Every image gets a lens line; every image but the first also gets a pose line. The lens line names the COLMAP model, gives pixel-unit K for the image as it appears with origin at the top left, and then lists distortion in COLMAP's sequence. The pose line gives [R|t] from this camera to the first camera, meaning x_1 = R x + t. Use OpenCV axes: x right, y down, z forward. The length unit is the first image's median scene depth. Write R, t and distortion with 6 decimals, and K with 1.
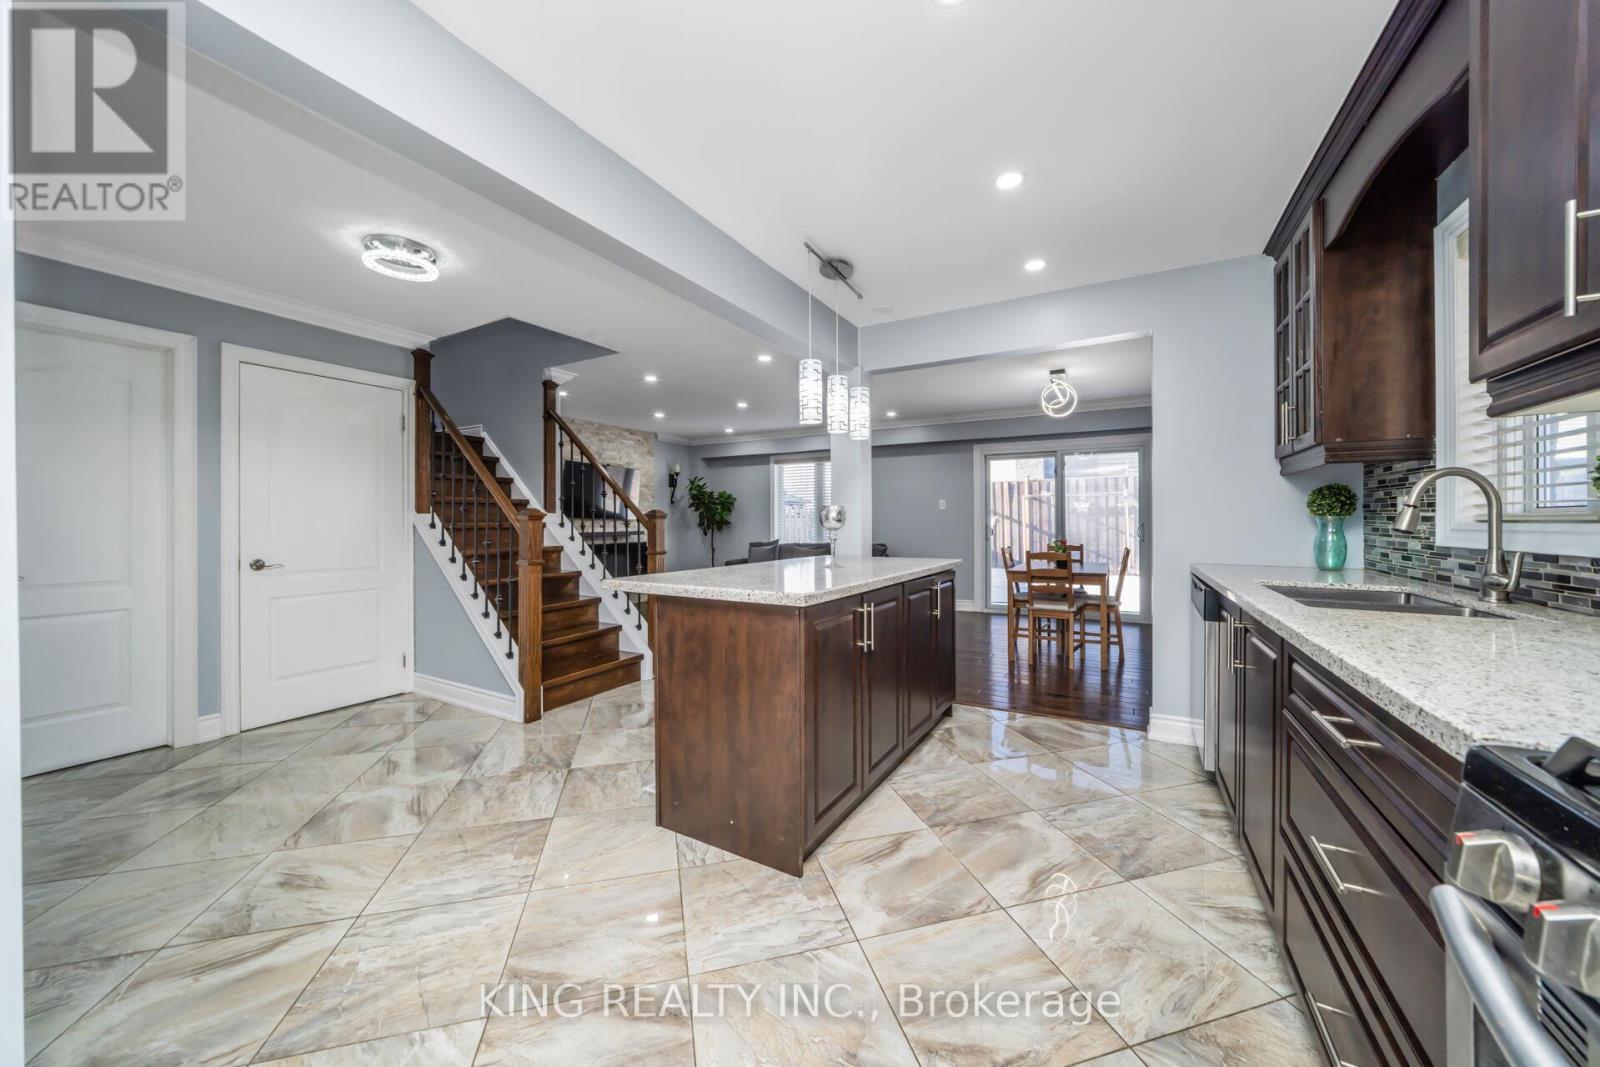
lens RADIAL K [[571.1, 0, 812.7], [0, 571.1, 520.0], [0, 0, 1]] dist [-0.011945, 0.000154]
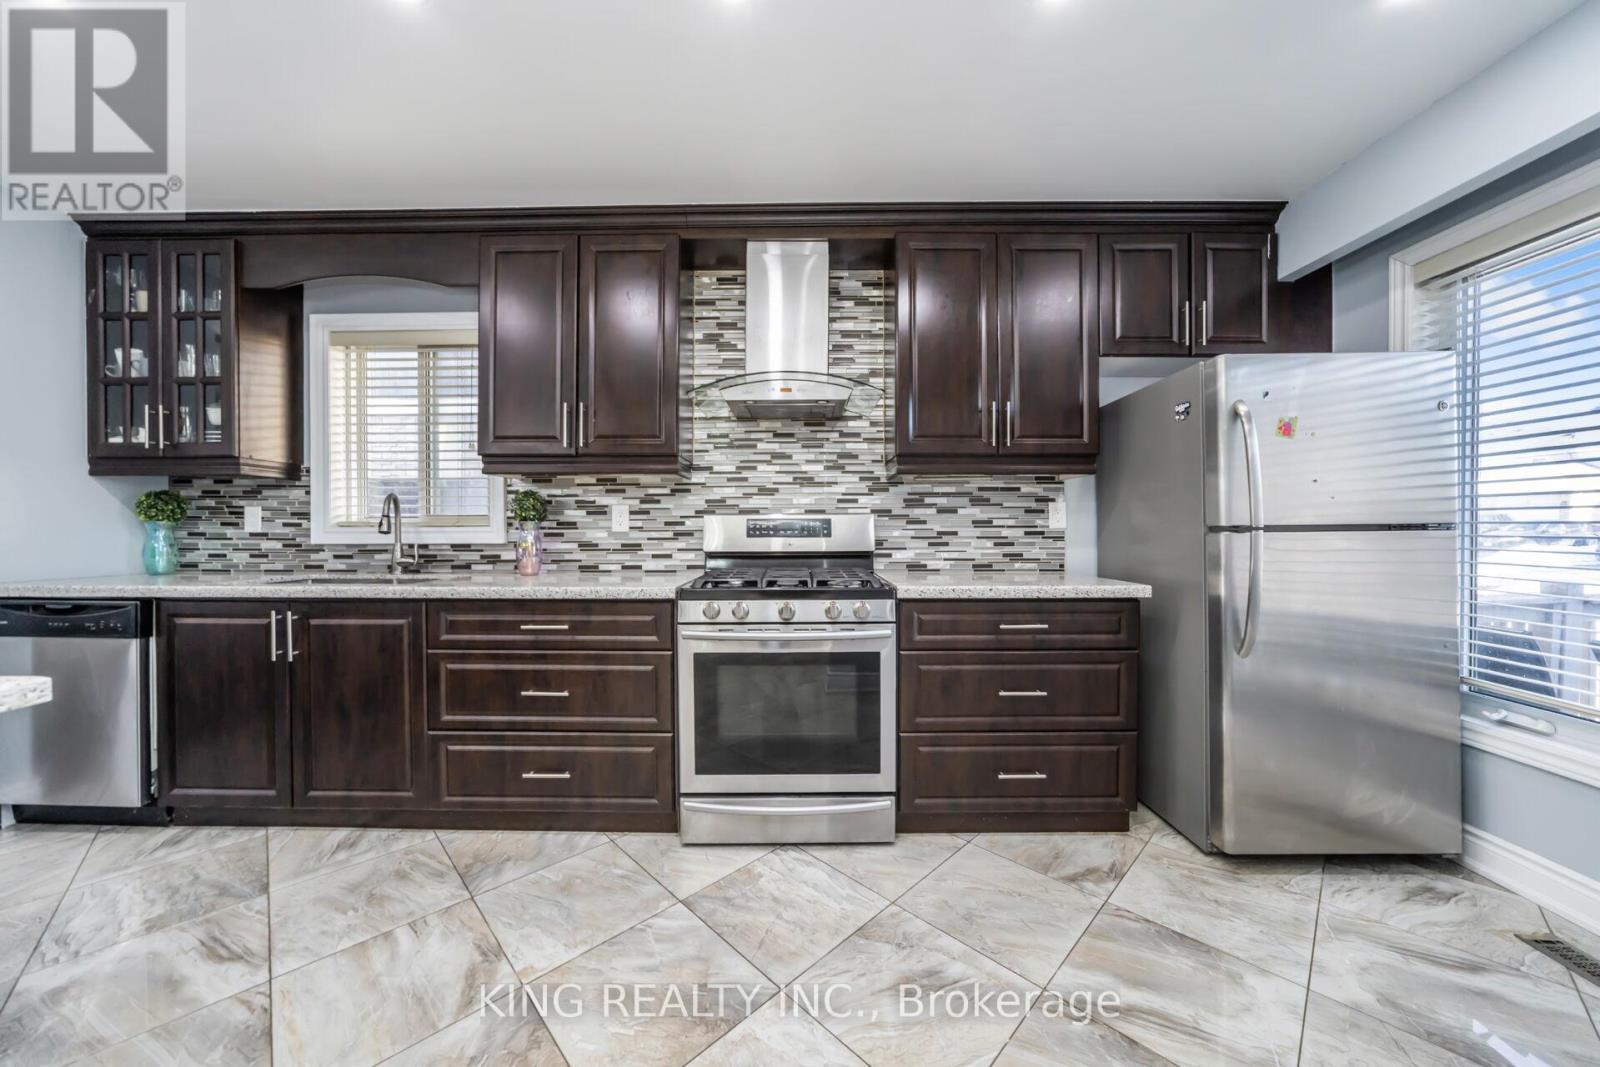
lens RADIAL K [[555.4, 0, 787.8], [0, 555.4, 538.0], [0, 0, 1]] dist [-0.021213, 0.004667]
pose [[-0.464364, -0.019243, 0.885436, -0.626888], [0.001027, 0.999752, 0.022266, 0.002160], [-0.885644, 0.011249, -0.464229, 0.580483]]
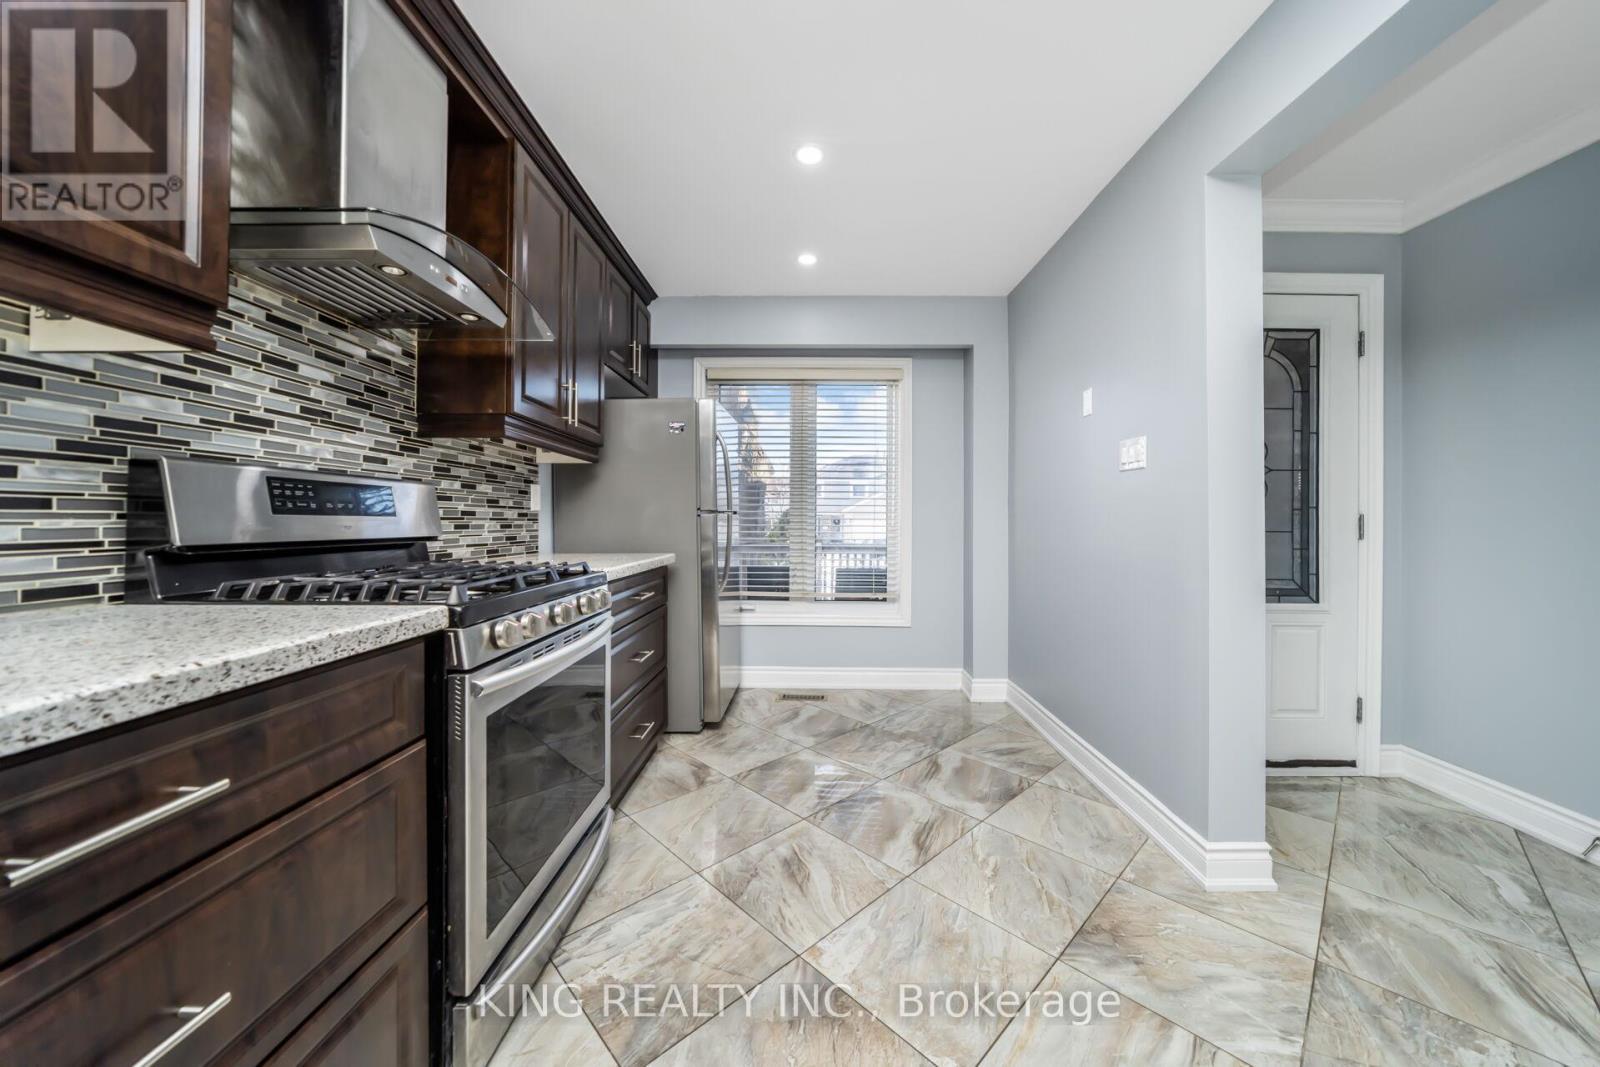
lens RADIAL K [[571.1, 0, 812.7], [0, 571.1, 520.0], [0, 0, 1]] dist [-0.011945, 0.000154]
pose [[-0.879937, -0.007751, -0.475026, 0.302445], [-0.005807, 0.999968, -0.005559, 0.035598], [0.475054, -0.002133, -0.879954, 0.916591]]
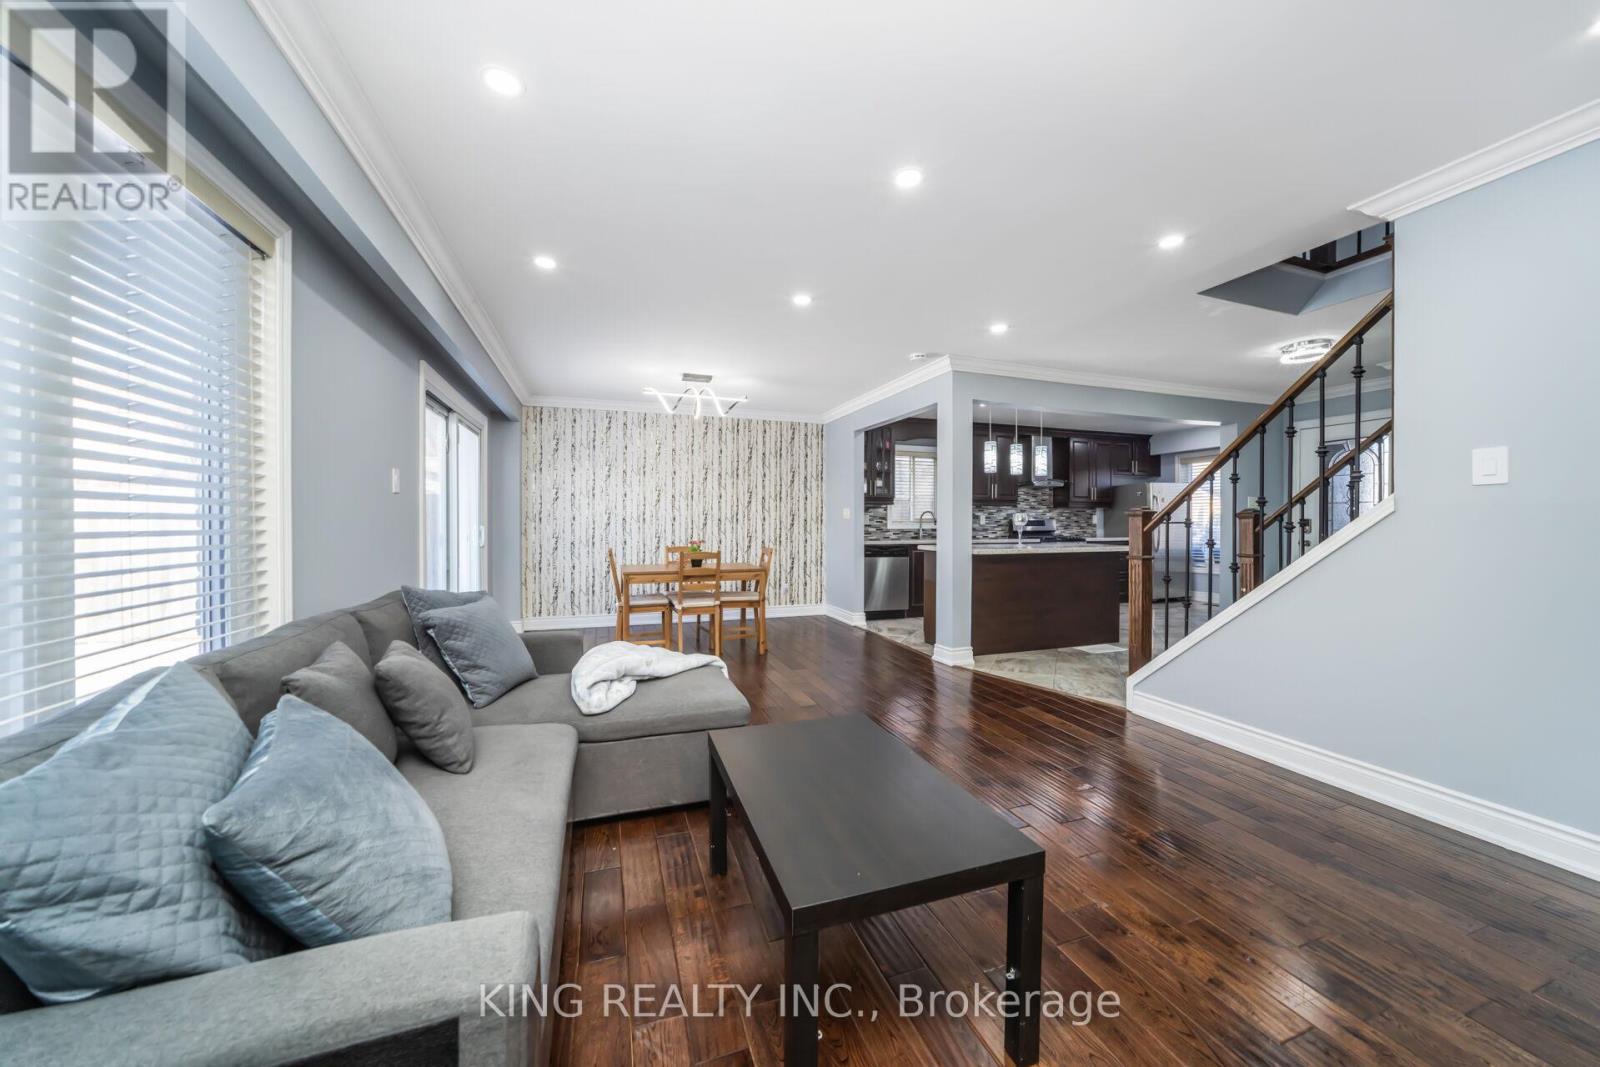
lens RADIAL K [[571.1, 0, 812.7], [0, 571.1, 520.0], [0, 0, 1]] dist [-0.011945, 0.000154]
pose [[-0.751564, -0.000173, 0.659660, -1.033016], [-0.000832, 0.999999, -0.000686, -0.011451], [-0.659659, -0.001065, -0.751564, 4.178400]]
